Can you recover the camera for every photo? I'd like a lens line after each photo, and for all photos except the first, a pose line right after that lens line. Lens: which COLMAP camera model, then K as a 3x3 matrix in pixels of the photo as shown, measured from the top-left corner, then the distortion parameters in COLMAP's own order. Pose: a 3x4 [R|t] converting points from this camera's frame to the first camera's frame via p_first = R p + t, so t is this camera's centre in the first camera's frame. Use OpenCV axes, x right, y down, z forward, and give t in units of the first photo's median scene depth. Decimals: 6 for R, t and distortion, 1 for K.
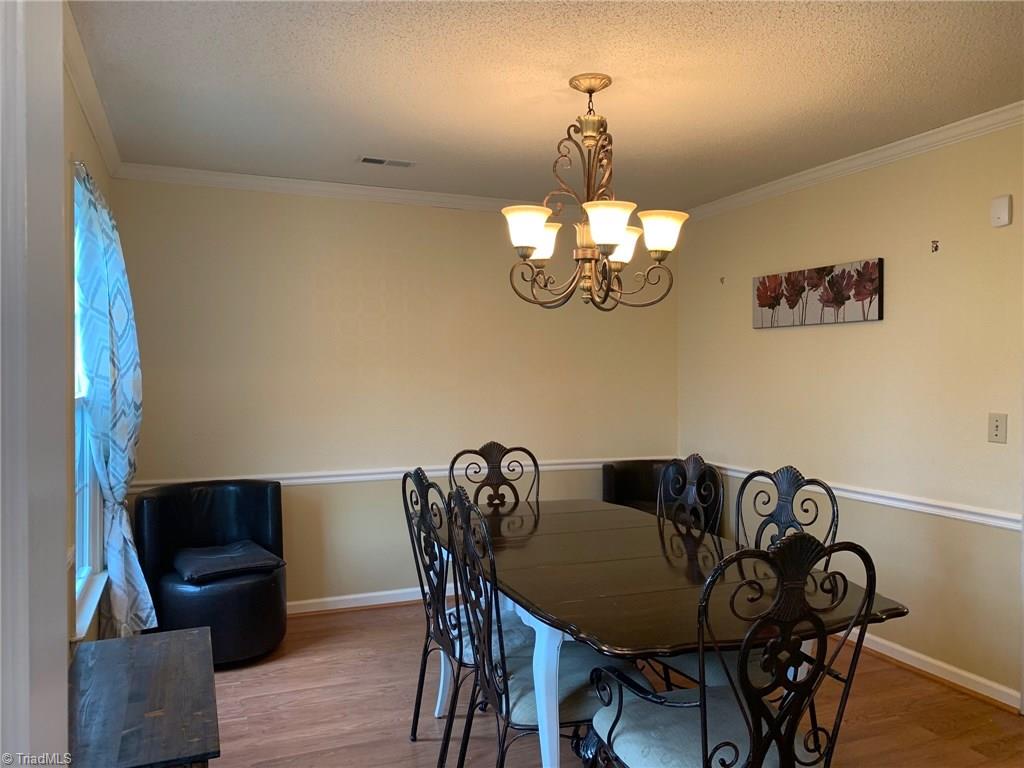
lens RADIAL K [[779.4, 0, 514.1], [0, 779.4, 378.2], [0, 0, 1]] dist [0.031233, -0.046262]
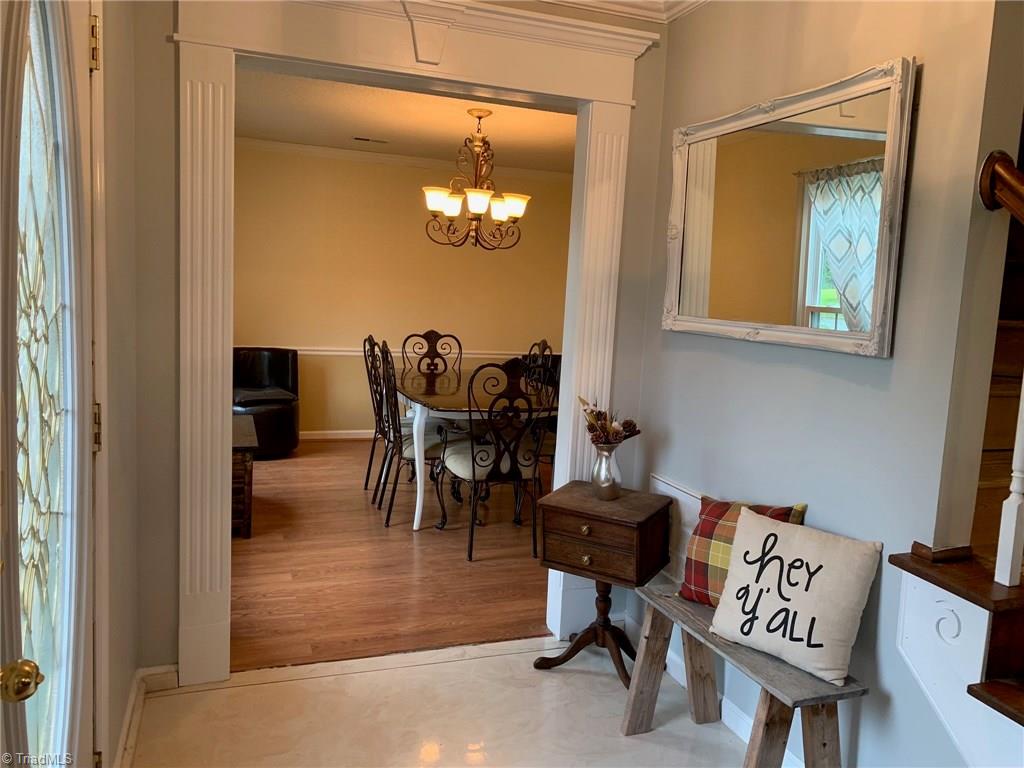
lens RADIAL K [[779.4, 0, 532.1], [0, 779.4, 387.4], [0, 0, 1]] dist [0.031233, -0.046262]
pose [[0.998500, 0.052067, -0.016919, 0.225105], [-0.049925, 0.992802, 0.108865, 0.017459], [0.022465, -0.107857, 0.993913, -0.615378]]
